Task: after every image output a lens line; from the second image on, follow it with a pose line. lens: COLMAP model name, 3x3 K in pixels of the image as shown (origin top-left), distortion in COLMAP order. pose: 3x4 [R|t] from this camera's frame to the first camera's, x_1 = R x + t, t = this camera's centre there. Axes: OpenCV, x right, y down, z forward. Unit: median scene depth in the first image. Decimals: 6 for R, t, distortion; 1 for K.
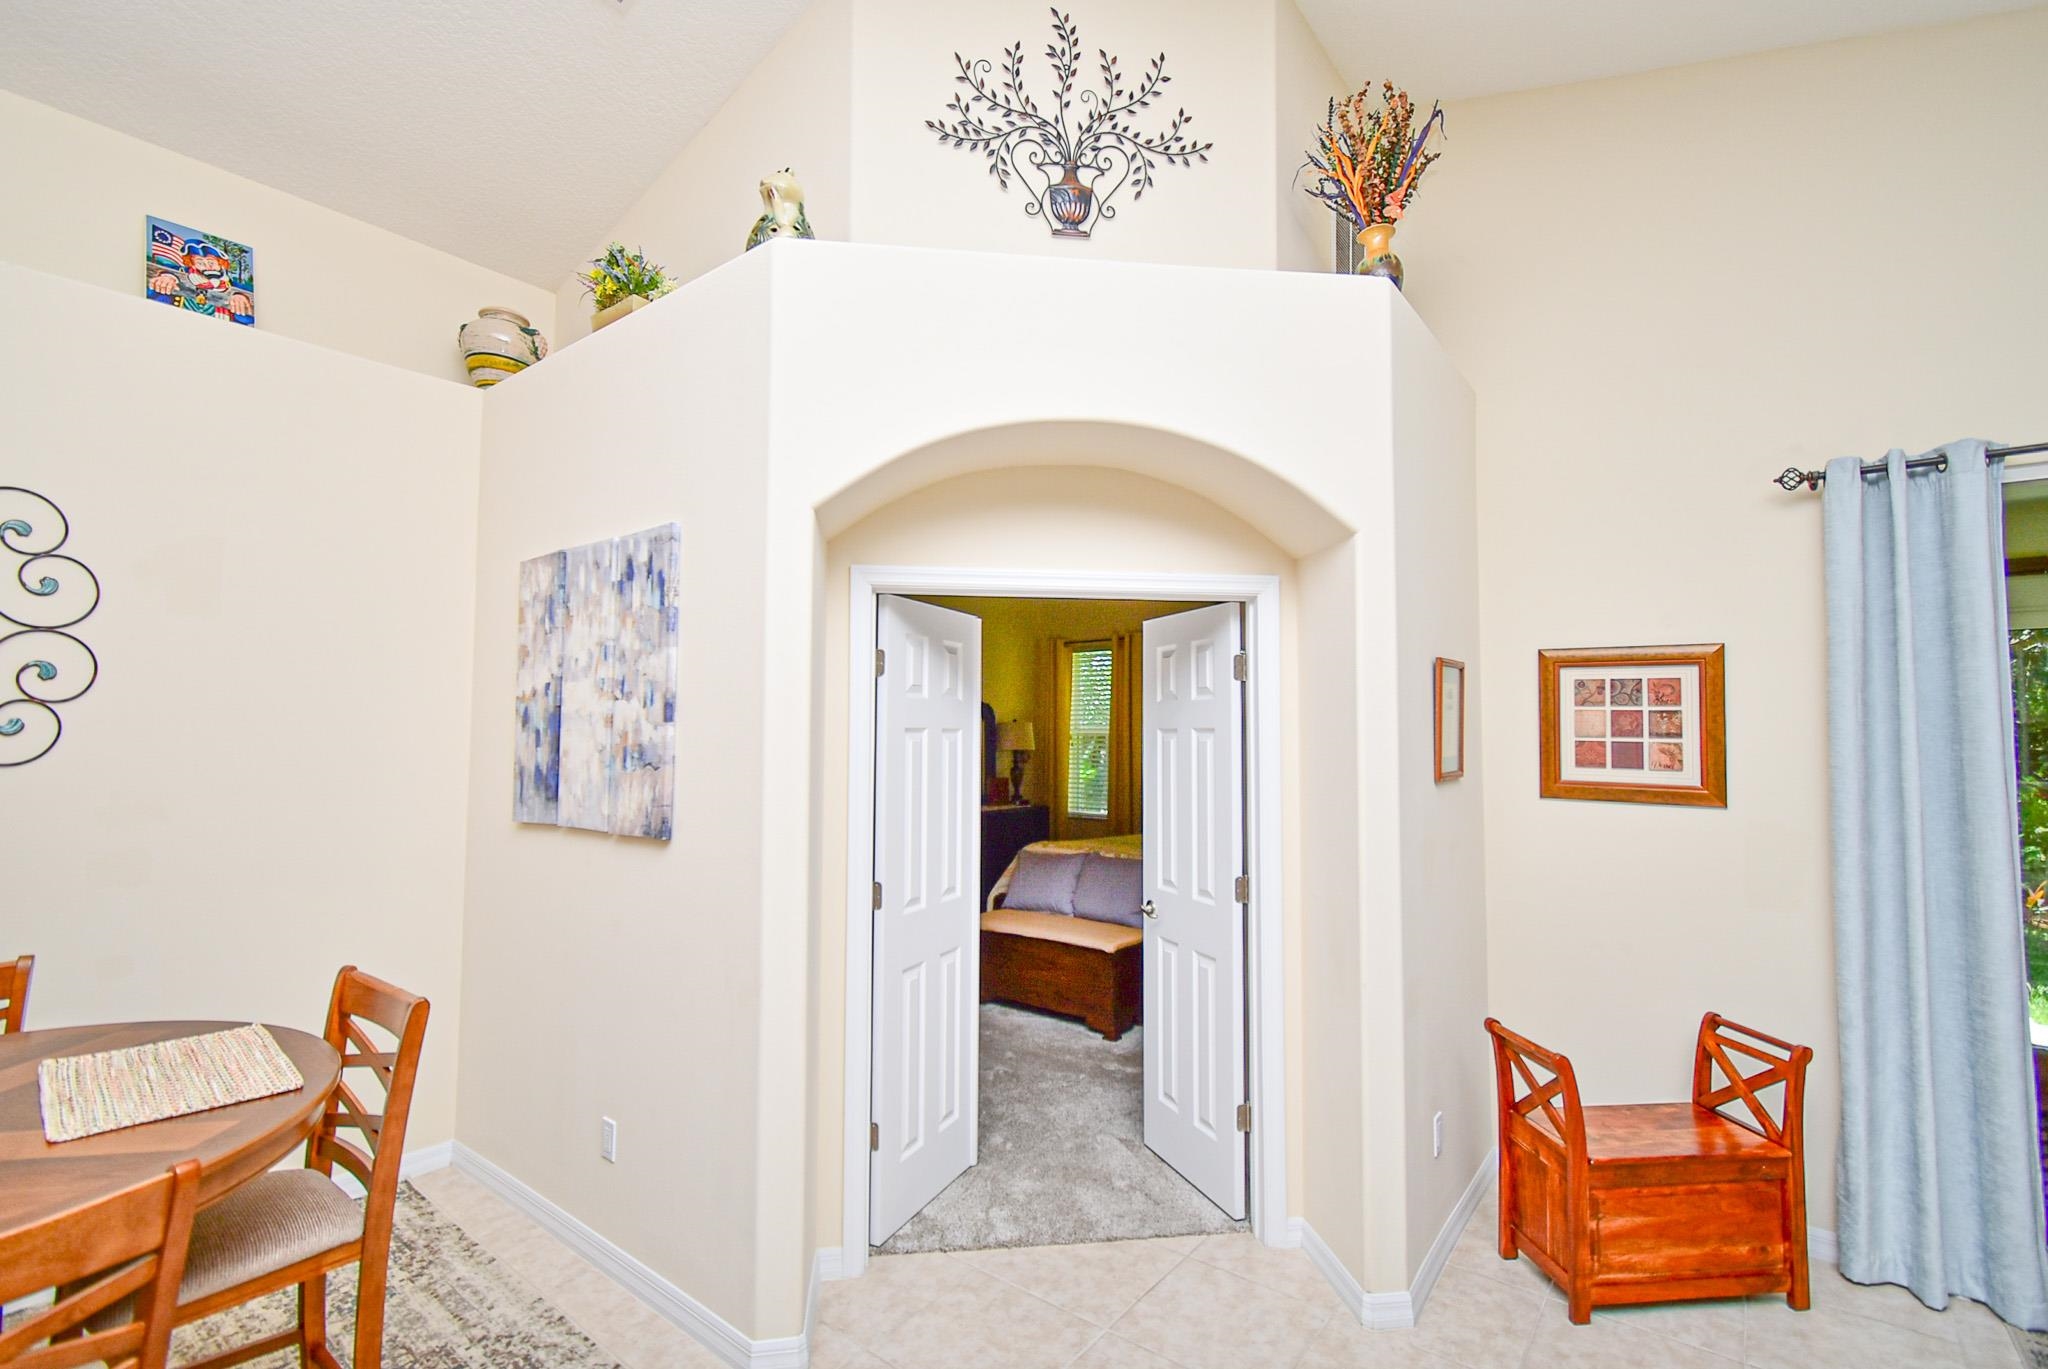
lens RADIAL K [[904.2, 0, 1034.7], [0, 904.2, 682.9], [0, 0, 1]] dist [0.002039, -0.001773]
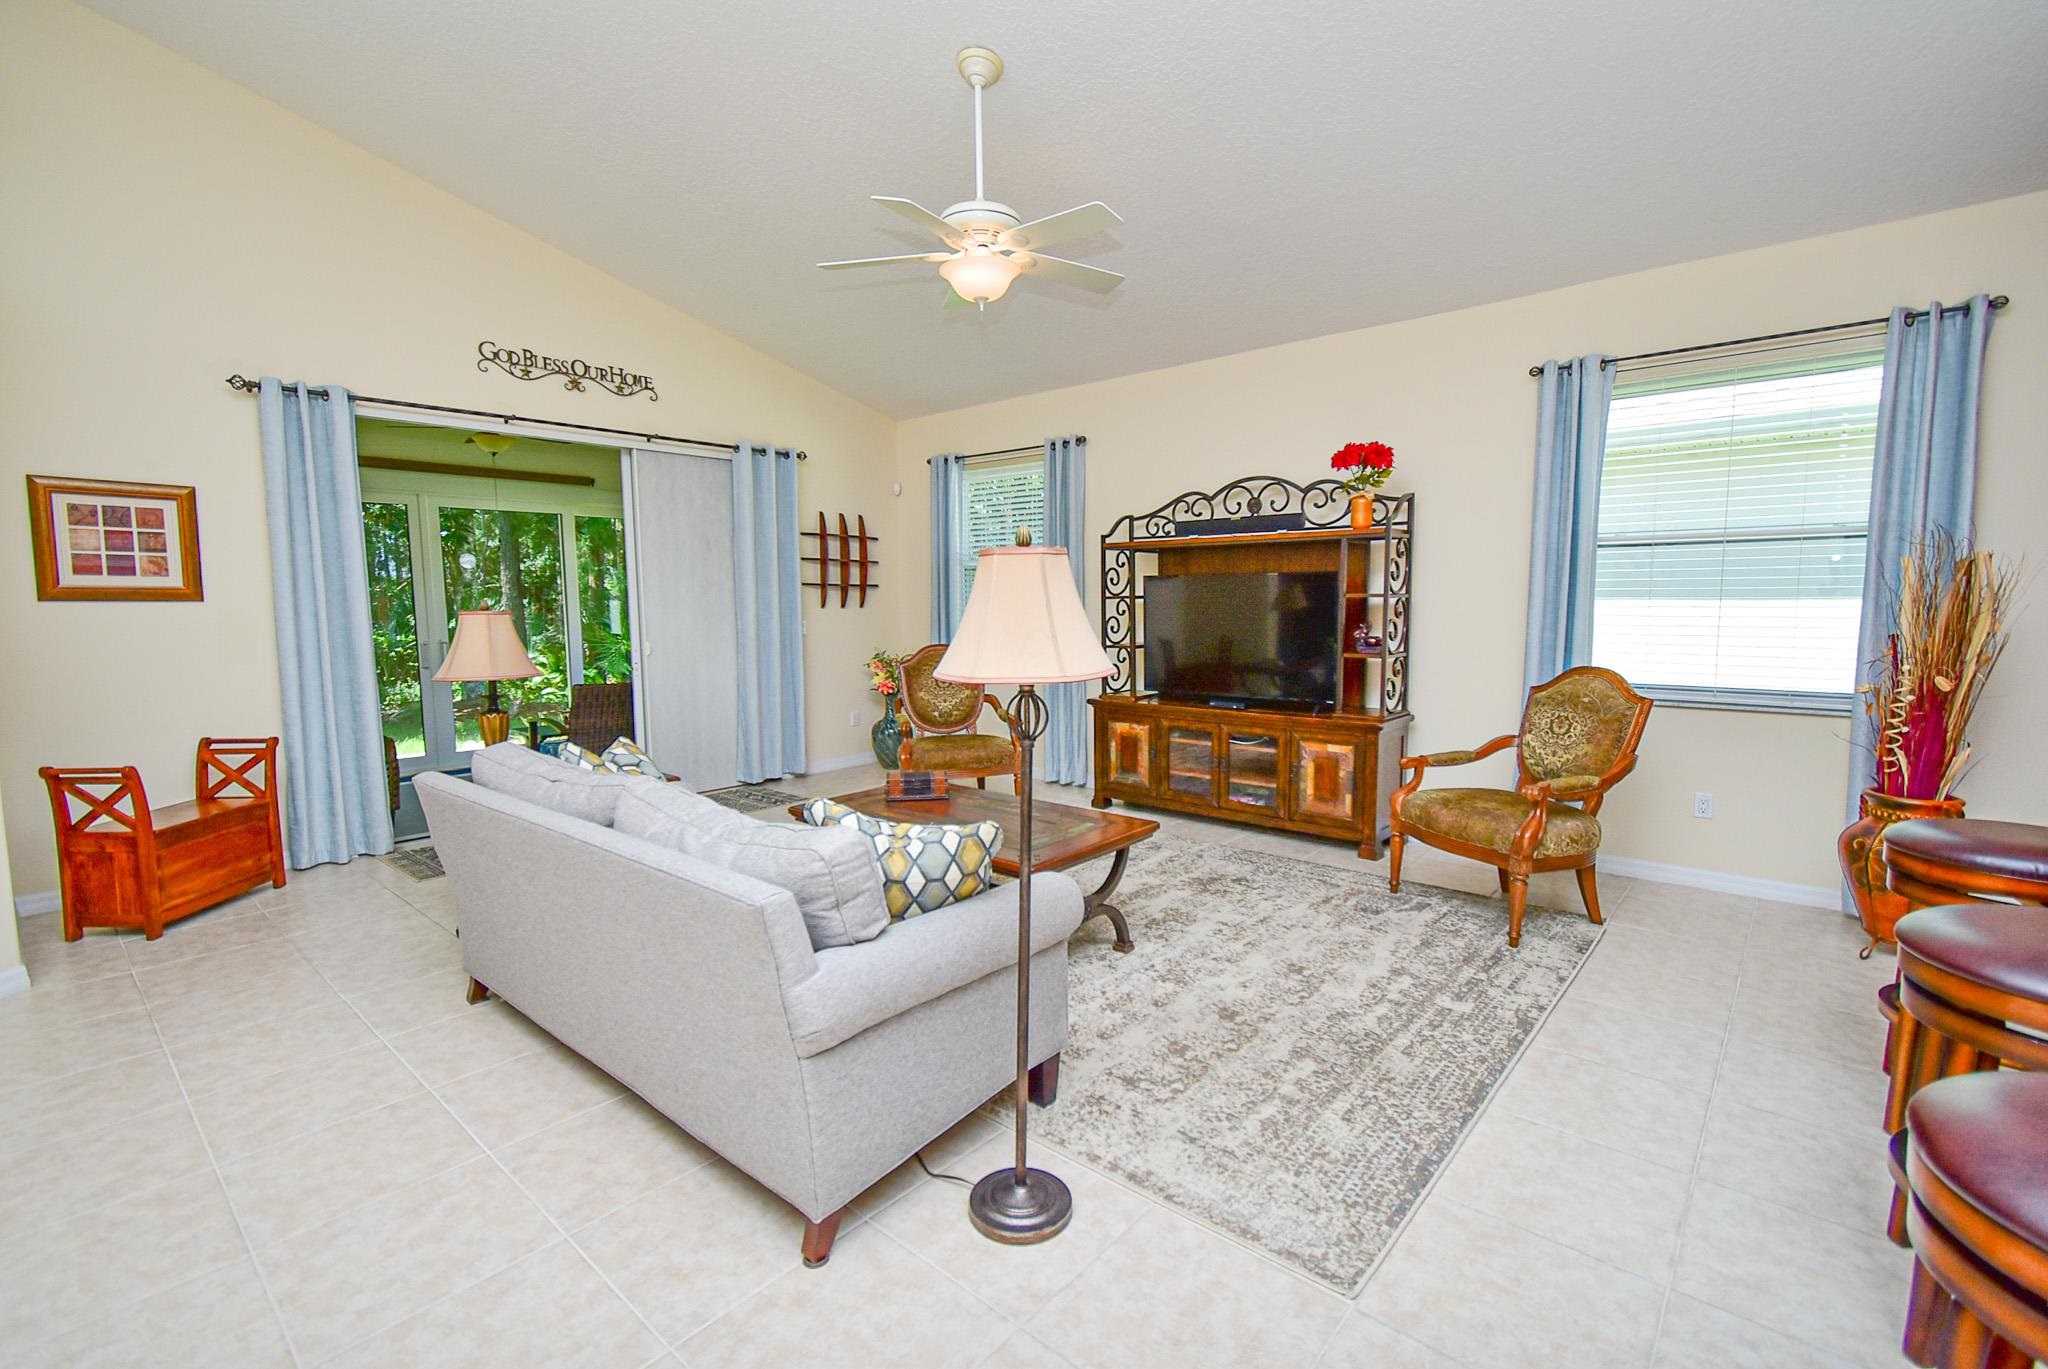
lens RADIAL K [[904.2, 0, 1023.7], [0, 904.2, 689.5], [0, 0, 1]] dist [0.002039, -0.001773]
pose [[0.059988, -0.109372, 0.992189, -0.642619], [-0.044627, 0.992691, 0.112126, 0.058232], [-0.997201, -0.051004, 0.054668, -0.422688]]
